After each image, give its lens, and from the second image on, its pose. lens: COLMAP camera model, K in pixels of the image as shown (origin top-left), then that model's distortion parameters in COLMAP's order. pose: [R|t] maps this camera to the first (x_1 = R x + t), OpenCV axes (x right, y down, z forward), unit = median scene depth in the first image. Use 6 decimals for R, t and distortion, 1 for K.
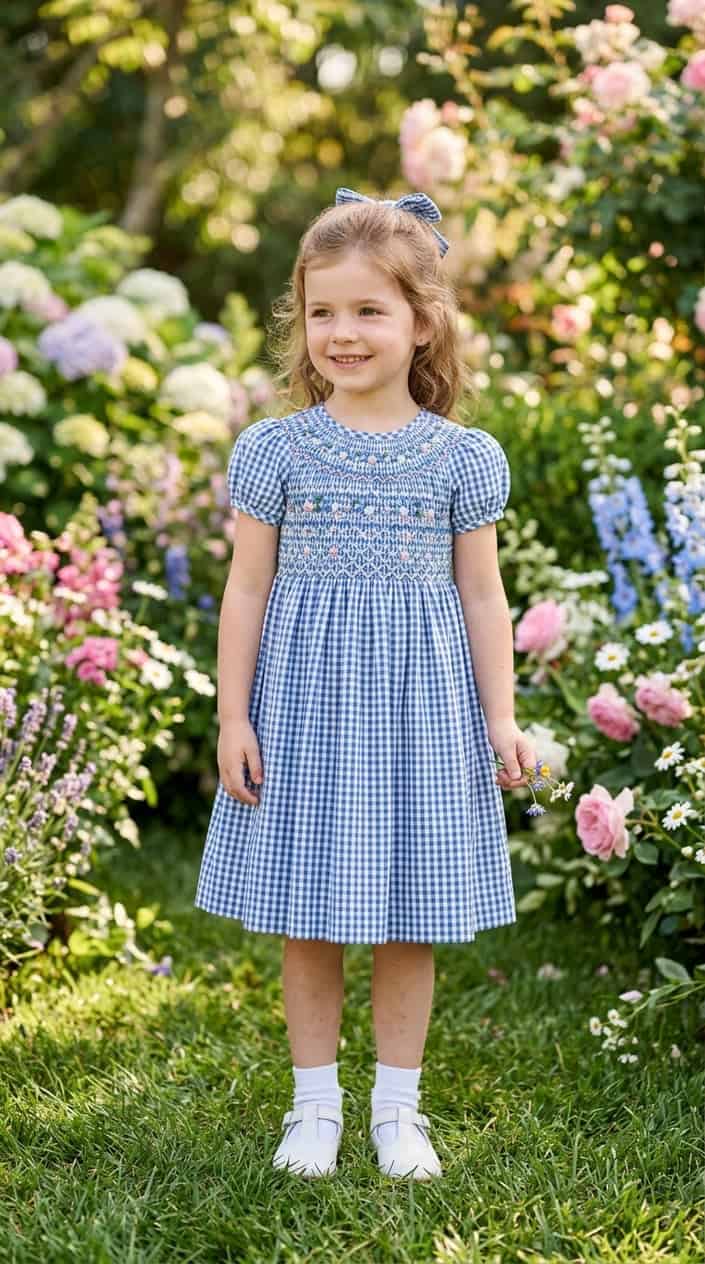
lens RADIAL K [[511.9, 0, 353.4], [0, 511.9, 631.9], [0, 0, 1]] dist [-0.021549, 0.000159]
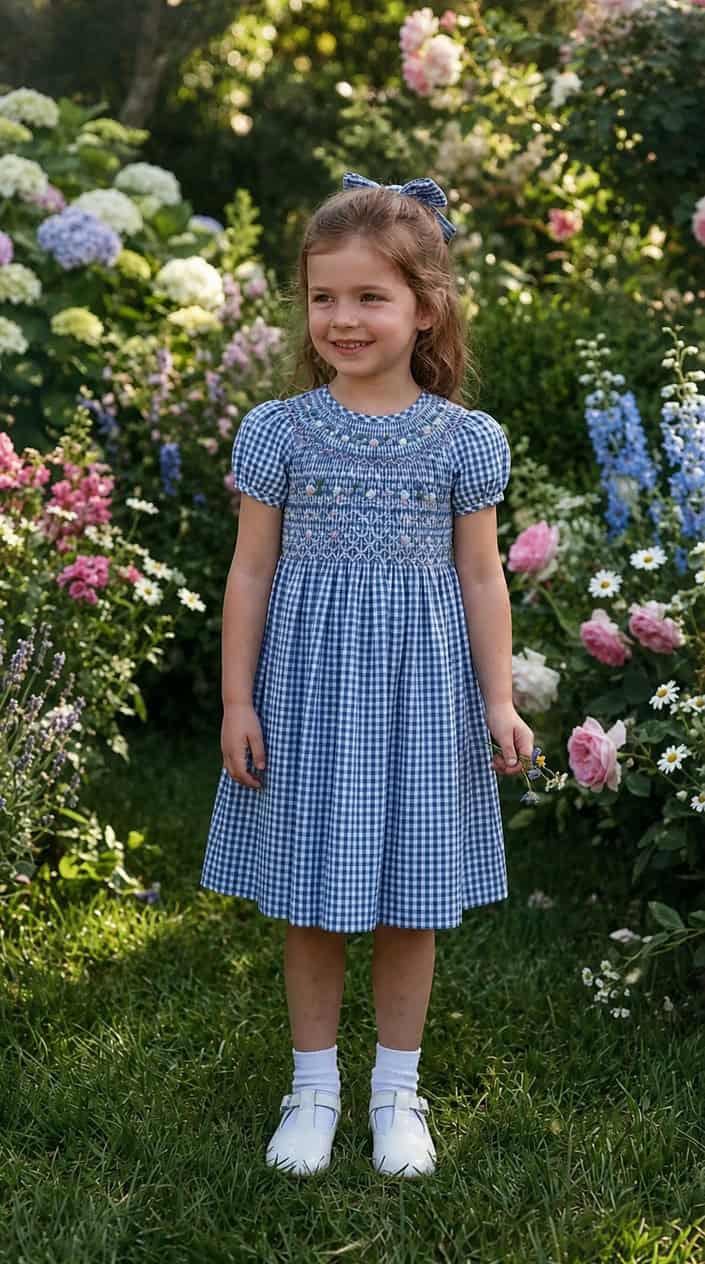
lens RADIAL K [[504.2, 0, 351.3], [0, 504.2, 631.7], [0, 0, 1]] dist [-0.000114, -0.008312]
pose [[0.999841, 0.015938, -0.008016, 0.014926], [-0.015979, 0.999860, -0.004985, 0.119700], [0.007936, 0.005112, 0.999955, 0.005997]]
